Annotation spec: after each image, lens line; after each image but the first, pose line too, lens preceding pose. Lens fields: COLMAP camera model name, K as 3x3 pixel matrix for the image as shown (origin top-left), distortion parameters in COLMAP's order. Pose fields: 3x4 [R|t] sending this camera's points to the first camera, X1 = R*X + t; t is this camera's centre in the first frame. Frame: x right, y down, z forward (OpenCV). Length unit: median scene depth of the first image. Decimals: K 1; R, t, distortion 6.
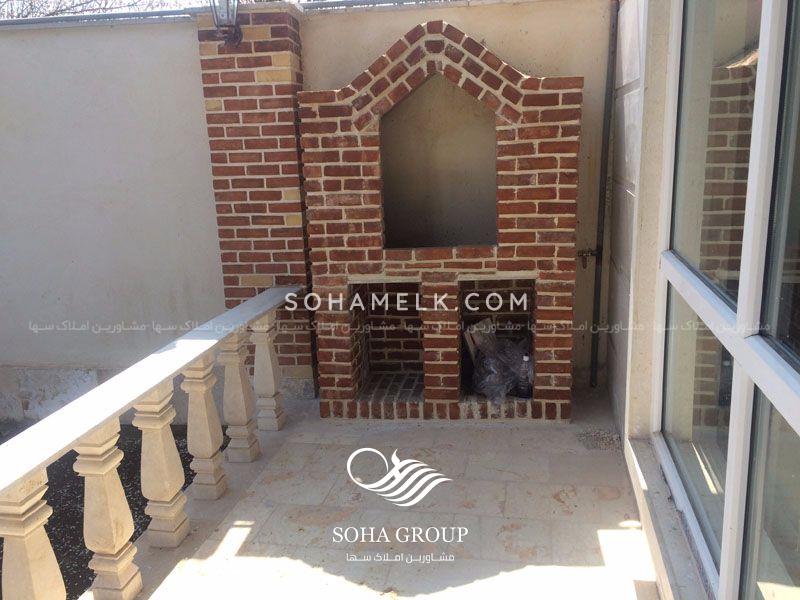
lens RADIAL K [[670.9, 0, 400.2], [0, 670.9, 297.9], [0, 0, 1]] dist [0.072244, -0.095520]
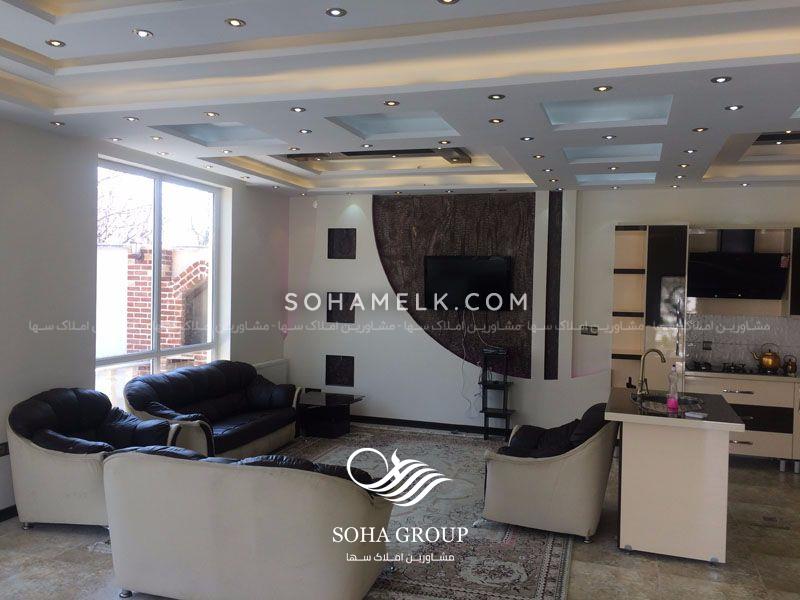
lens RADIAL K [[670.9, 0, 400.6], [0, 670.9, 301.2], [0, 0, 1]] dist [0.072244, -0.095520]
pose [[0.991424, 0.061199, -0.115469, 1.074088], [-0.083298, 0.976754, -0.197518, 0.196587], [0.100697, 0.205442, 0.973475, -1.389922]]
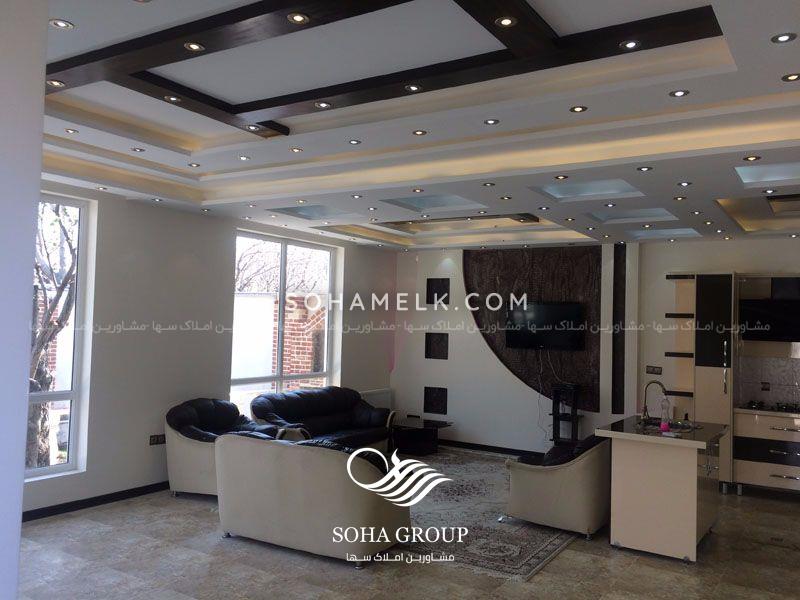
lens RADIAL K [[670.9, 0, 404.5], [0, 670.9, 301.8], [0, 0, 1]] dist [0.072244, -0.095520]
pose [[0.934842, 0.053058, -0.351078, 1.432391], [-0.142855, 0.961417, -0.235094, 0.262698], [0.325059, 0.269929, 0.906353, -1.697965]]
